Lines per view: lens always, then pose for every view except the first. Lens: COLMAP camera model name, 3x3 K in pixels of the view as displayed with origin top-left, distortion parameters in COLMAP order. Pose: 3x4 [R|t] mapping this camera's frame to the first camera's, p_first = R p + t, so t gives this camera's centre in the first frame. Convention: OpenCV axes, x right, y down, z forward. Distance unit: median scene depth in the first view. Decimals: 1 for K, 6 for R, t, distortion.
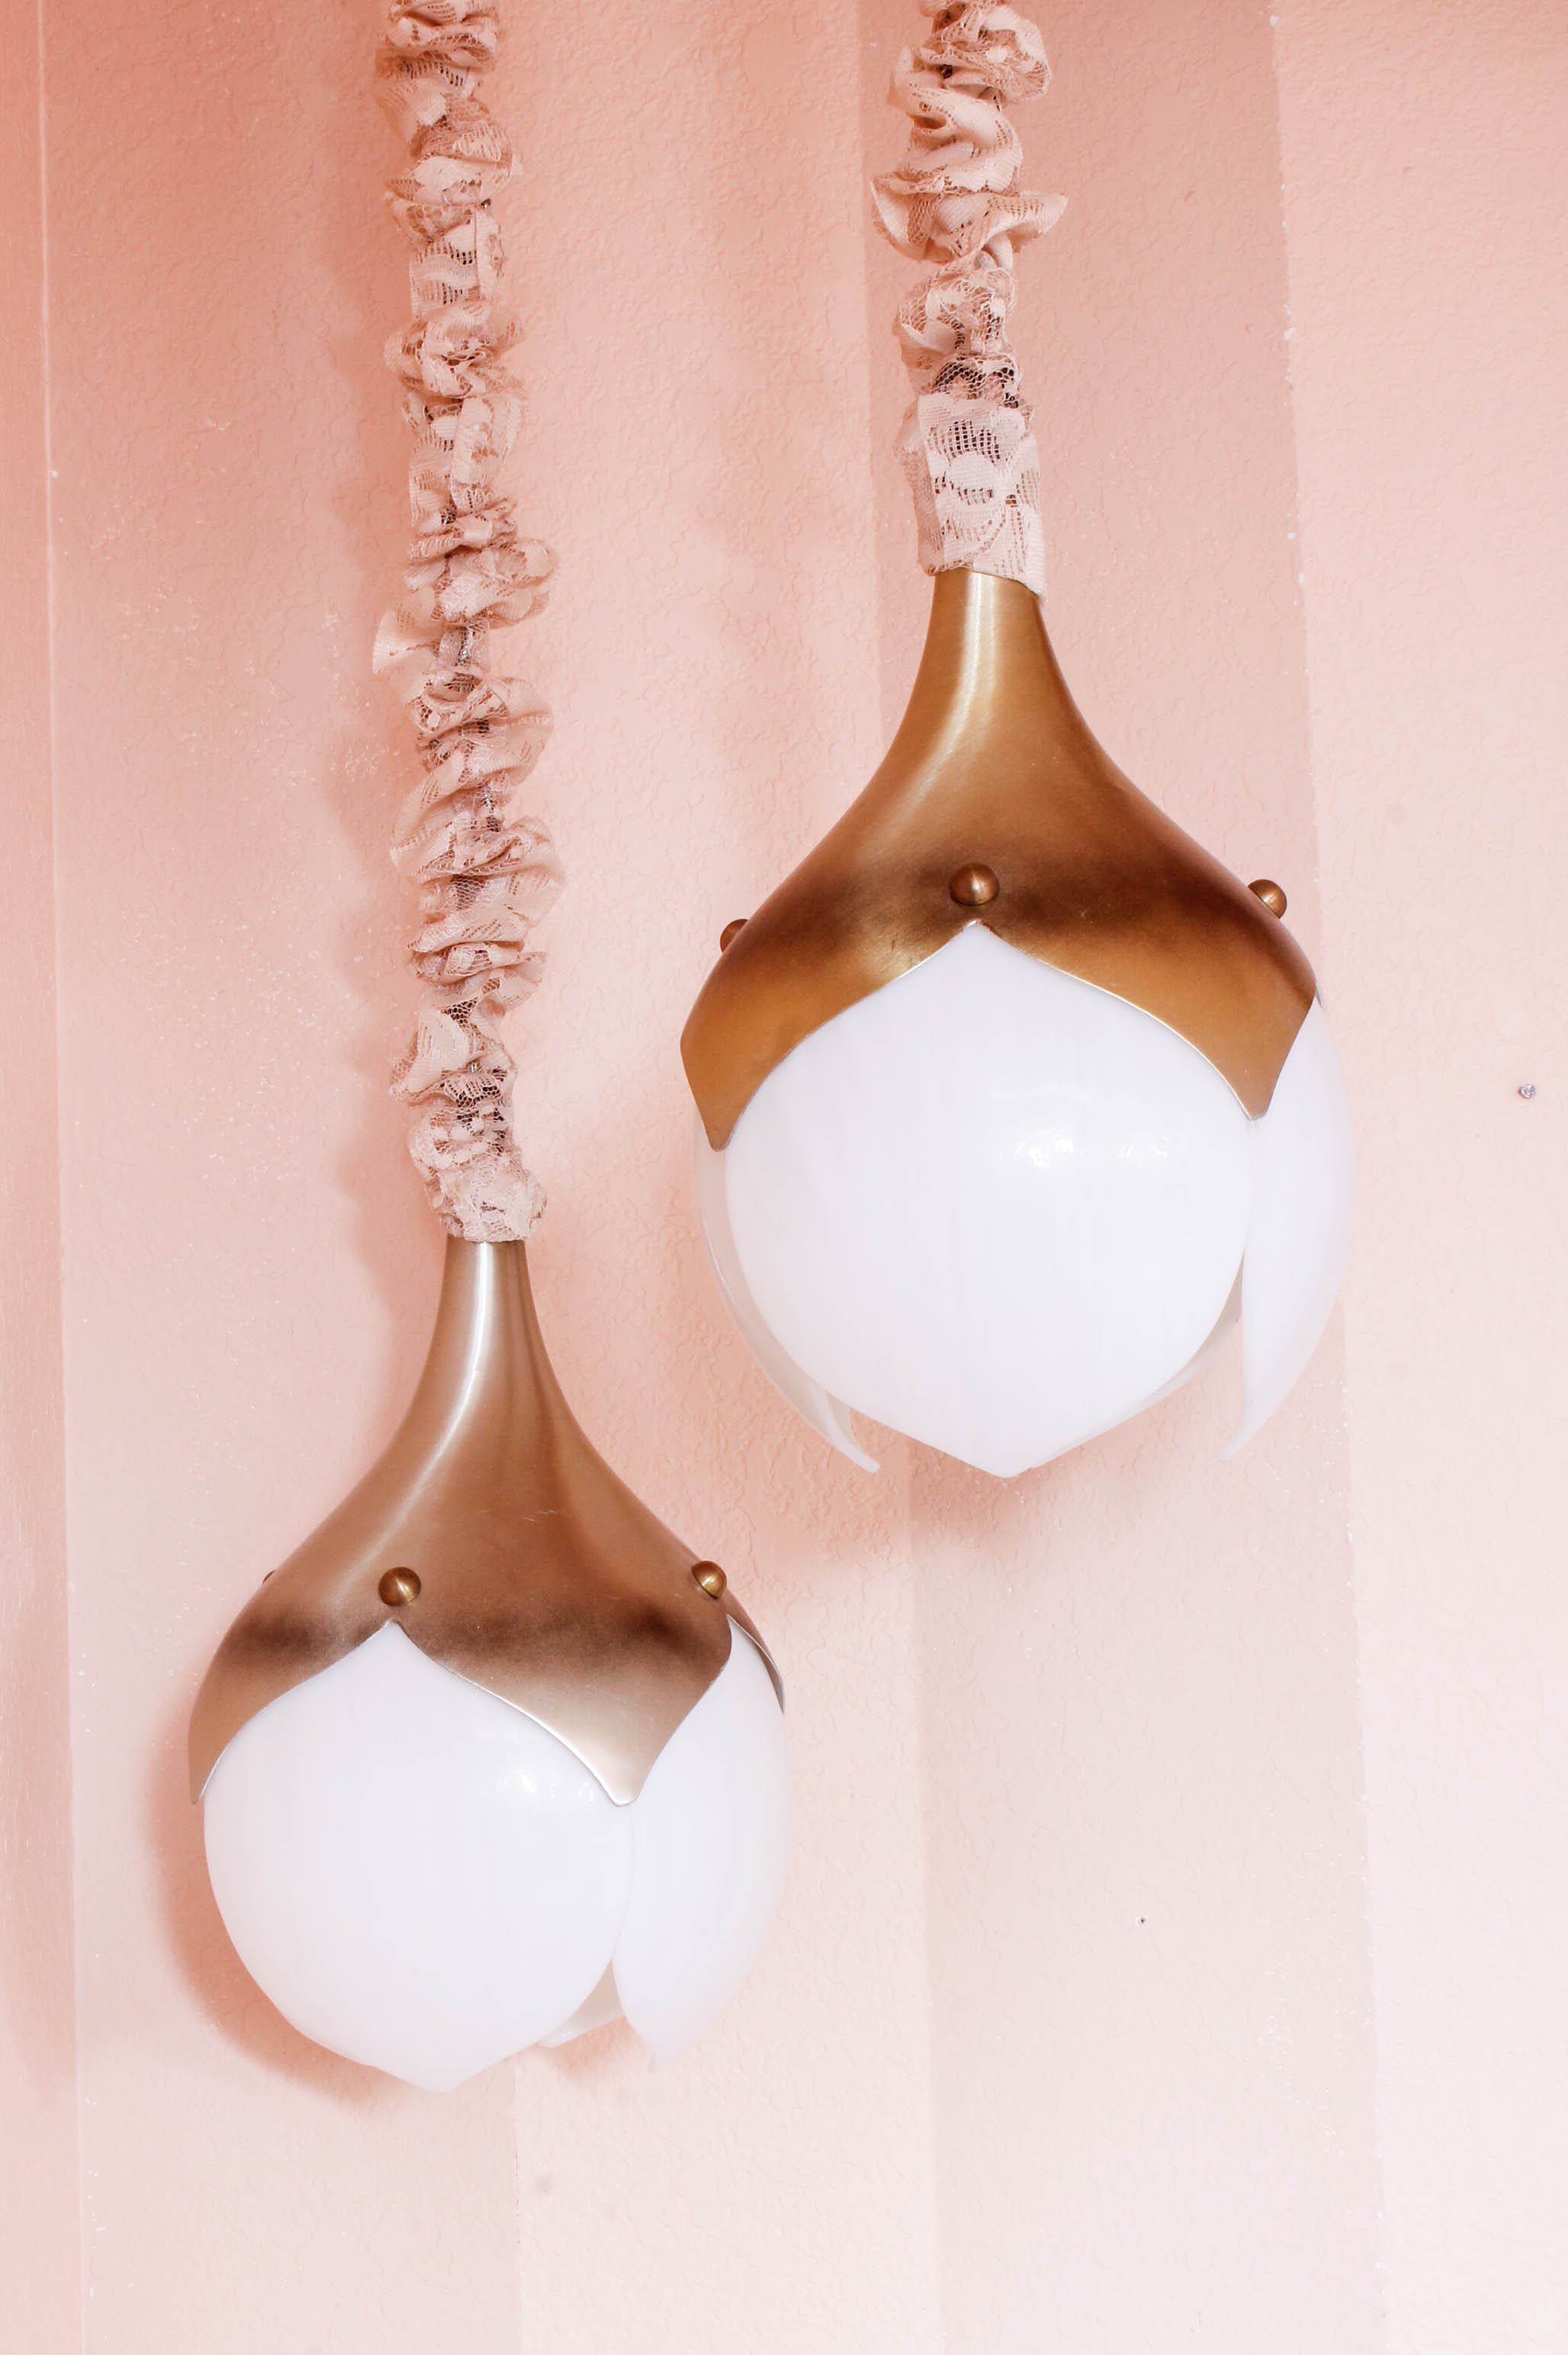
lens RADIAL K [[4070.2, 0, 658.3], [0, 4070.2, 1174.6], [0, 0, 1]] dist [-0.046474, 0.218399]
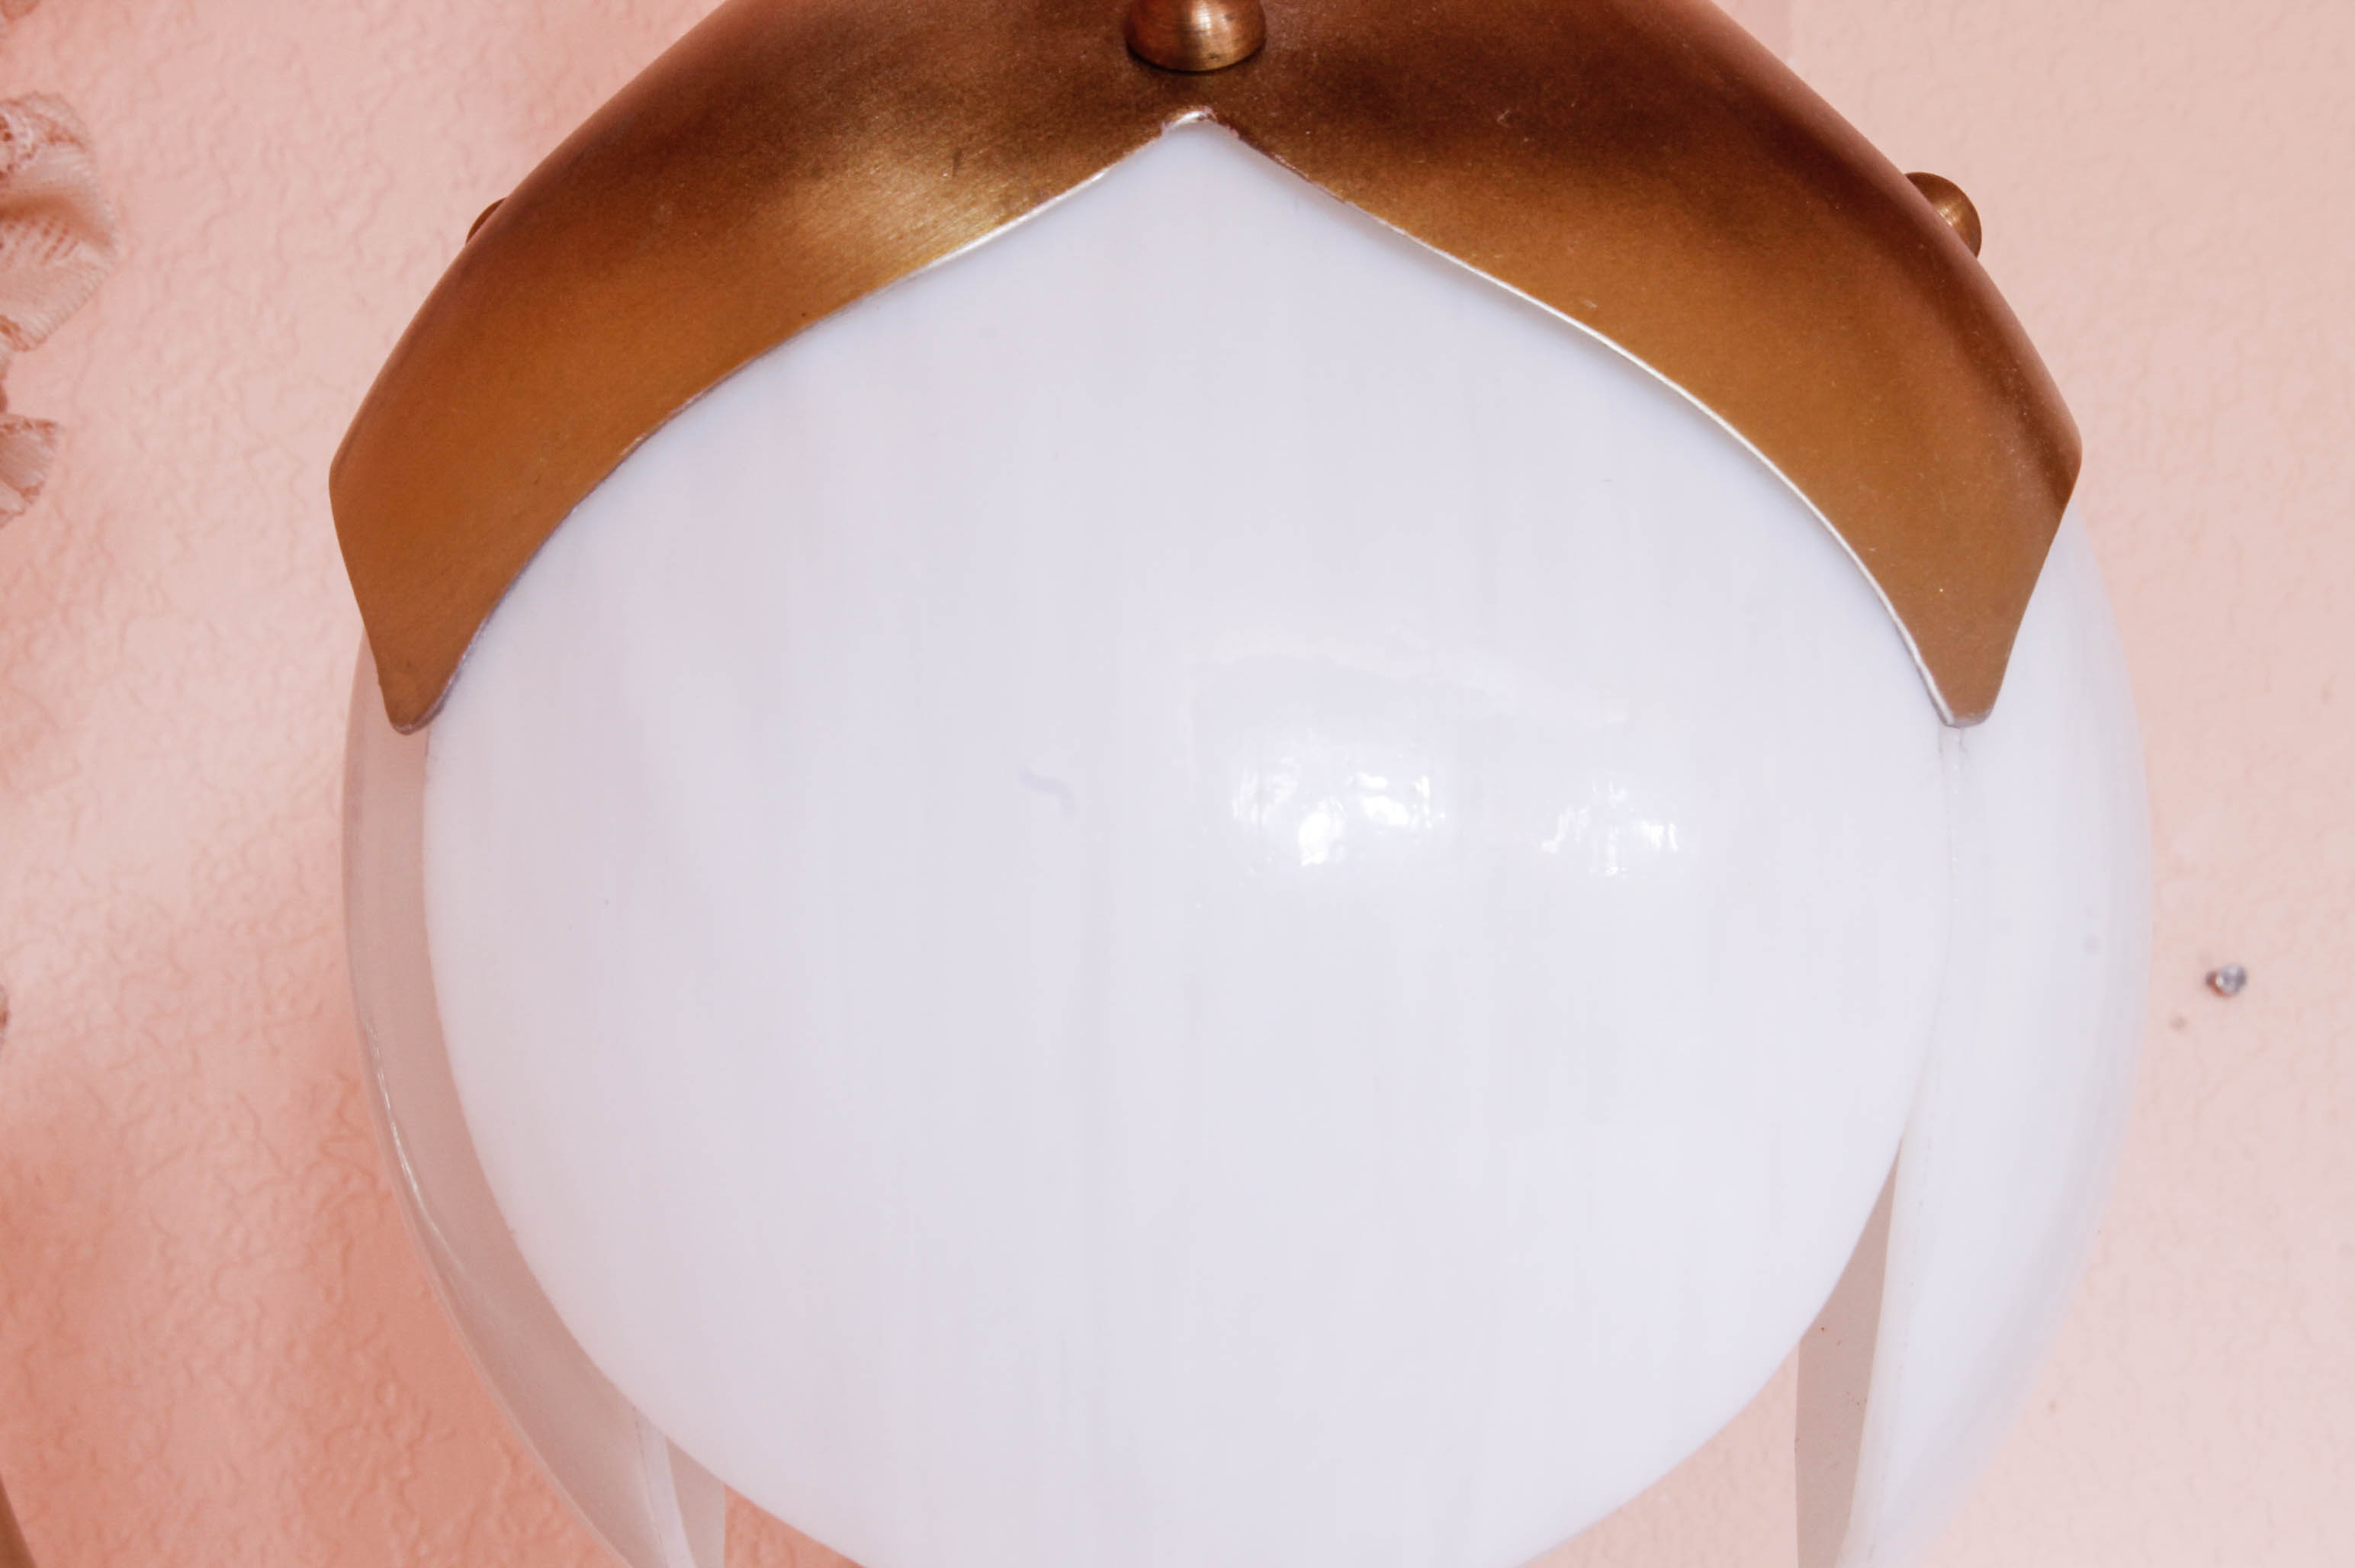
lens RADIAL K [[5623.7, 0, 1177.5], [0, 5623.7, 784.0], [0, 0, 1]] dist [0.124637, 0.597908]
pose [[0.989778, 0.071365, 0.123477, 0.016872], [-0.057931, 0.992334, -0.109163, 0.038814], [-0.130321, 0.100894, 0.986325, 0.430537]]
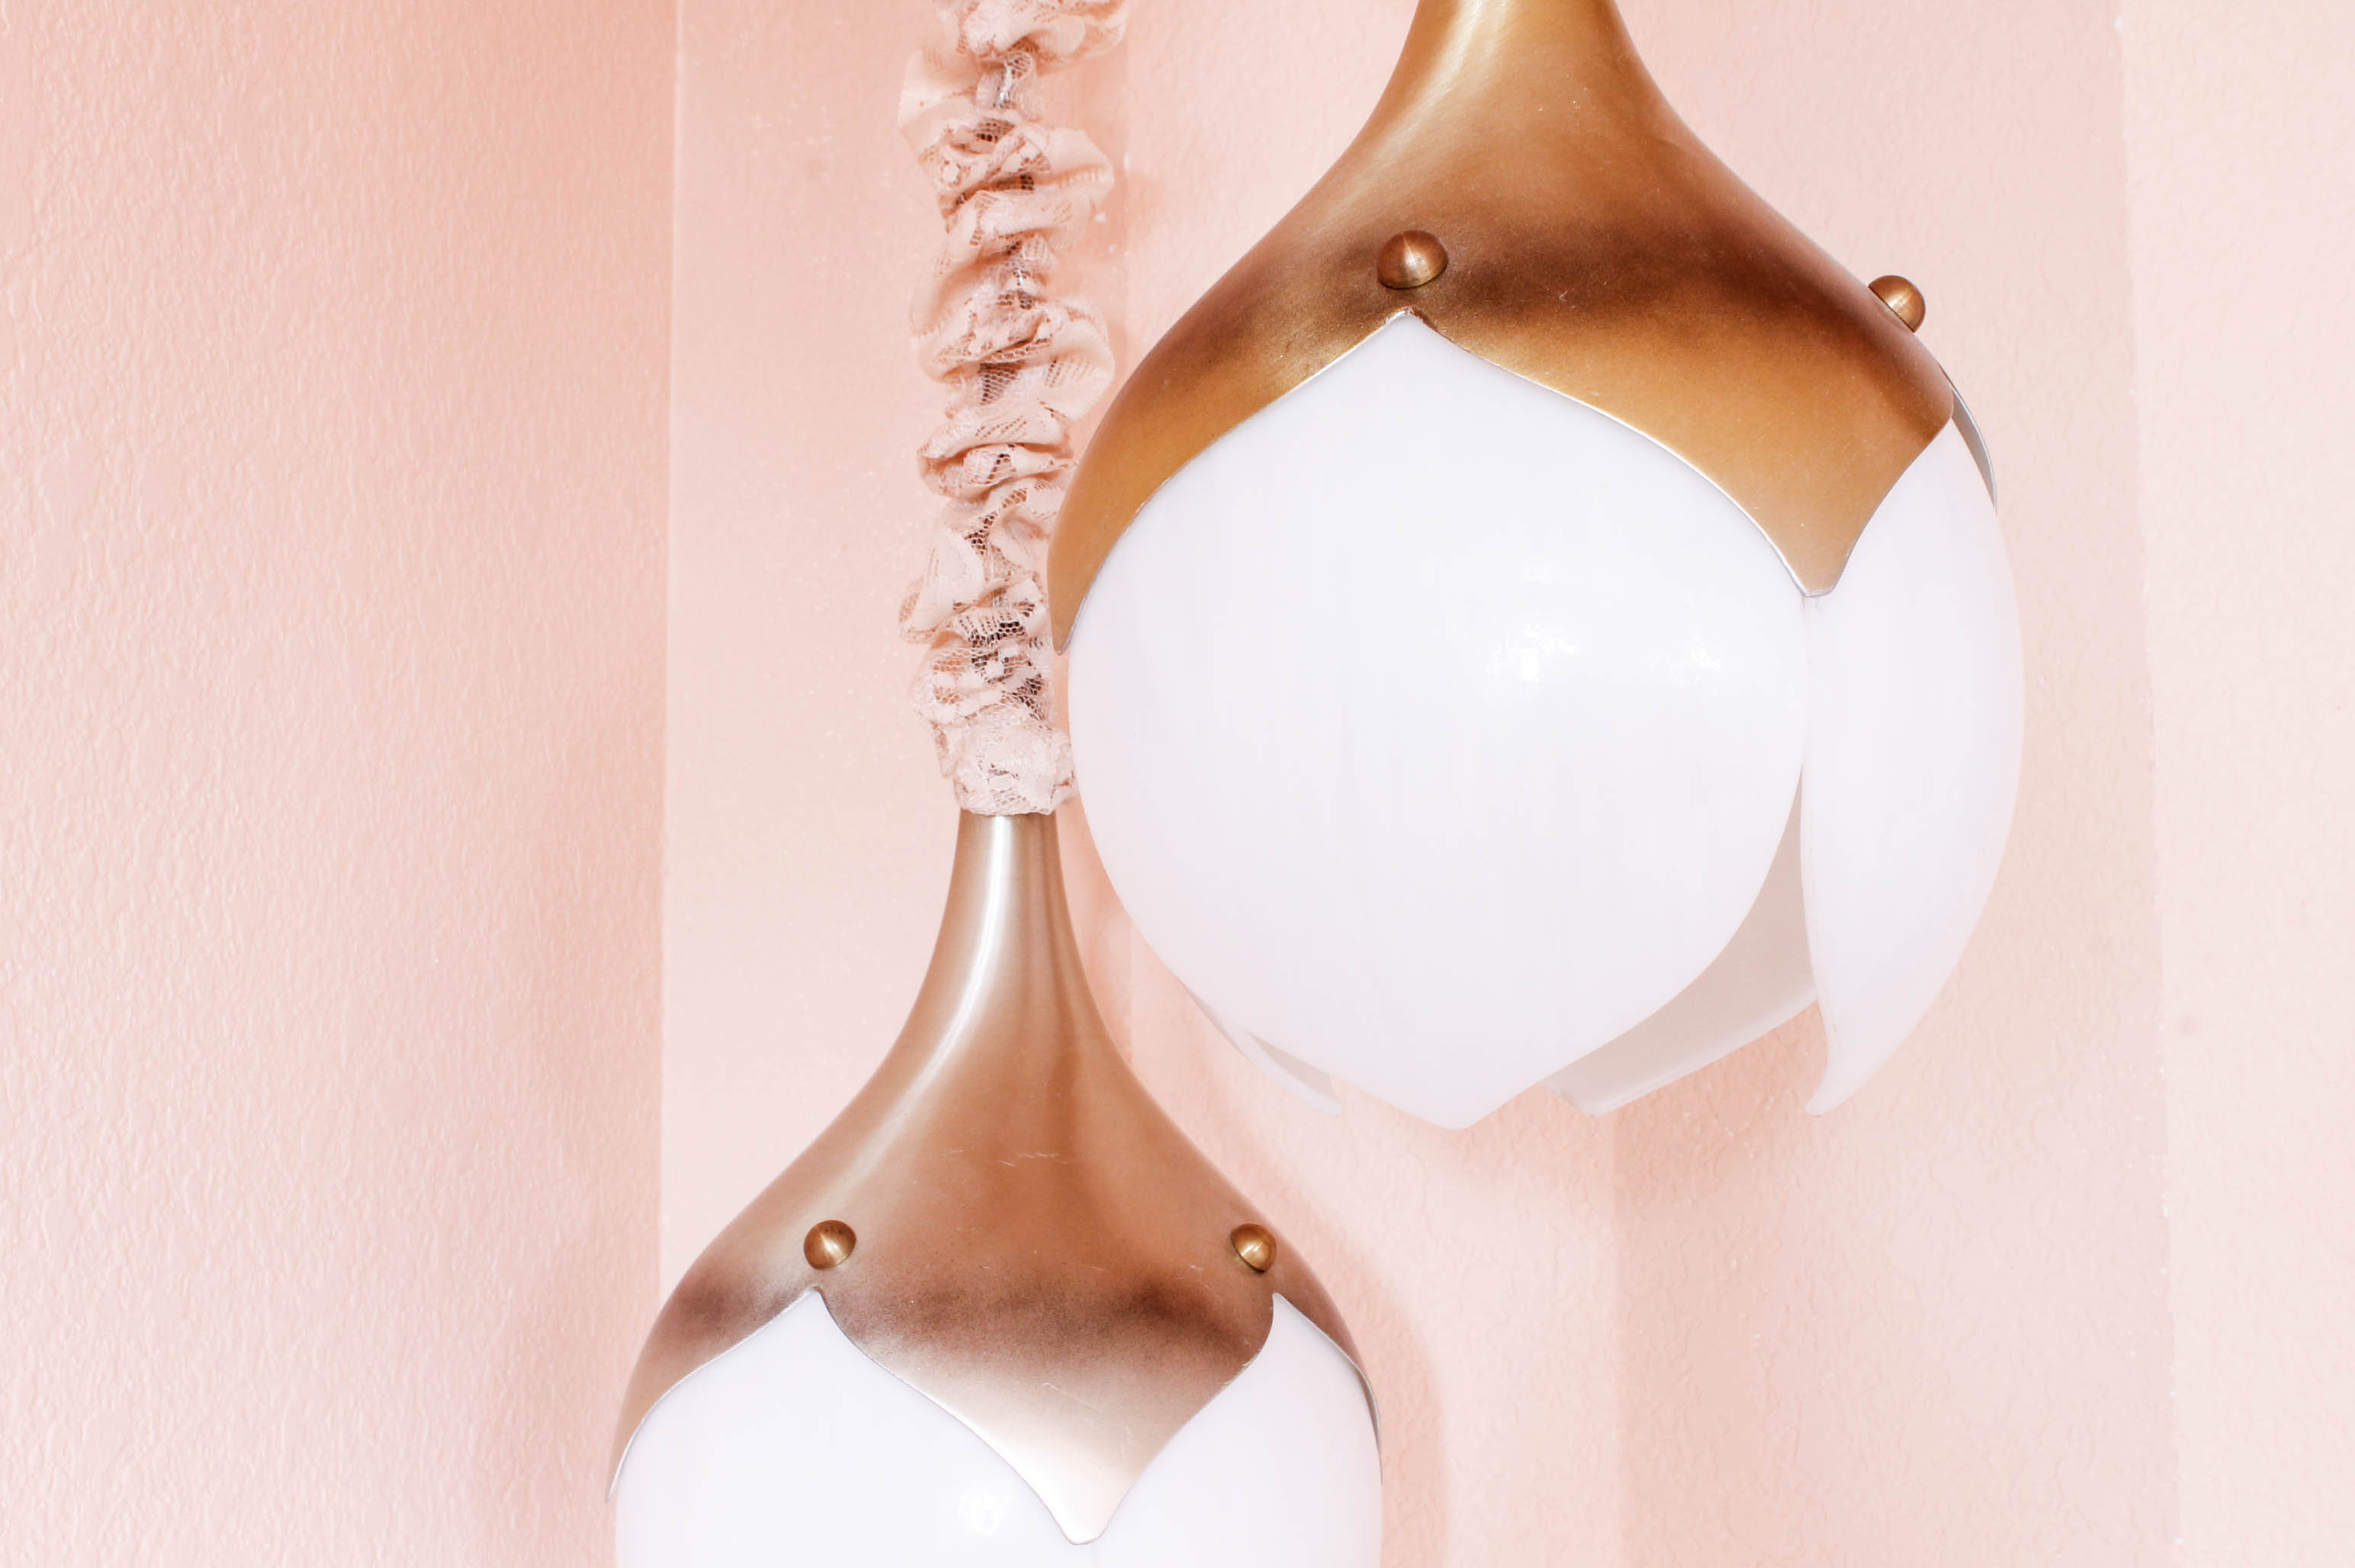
lens RADIAL K [[3299.0, 0, 1177.5], [0, 3299.0, 784.0], [0, 0, 1]] dist [-0.049234, 0.097562]
pose [[0.979303, 0.007656, -0.202256, 0.124223], [-0.011816, 0.999743, -0.019373, 0.022739], [0.202056, 0.021362, 0.979141, 0.370186]]
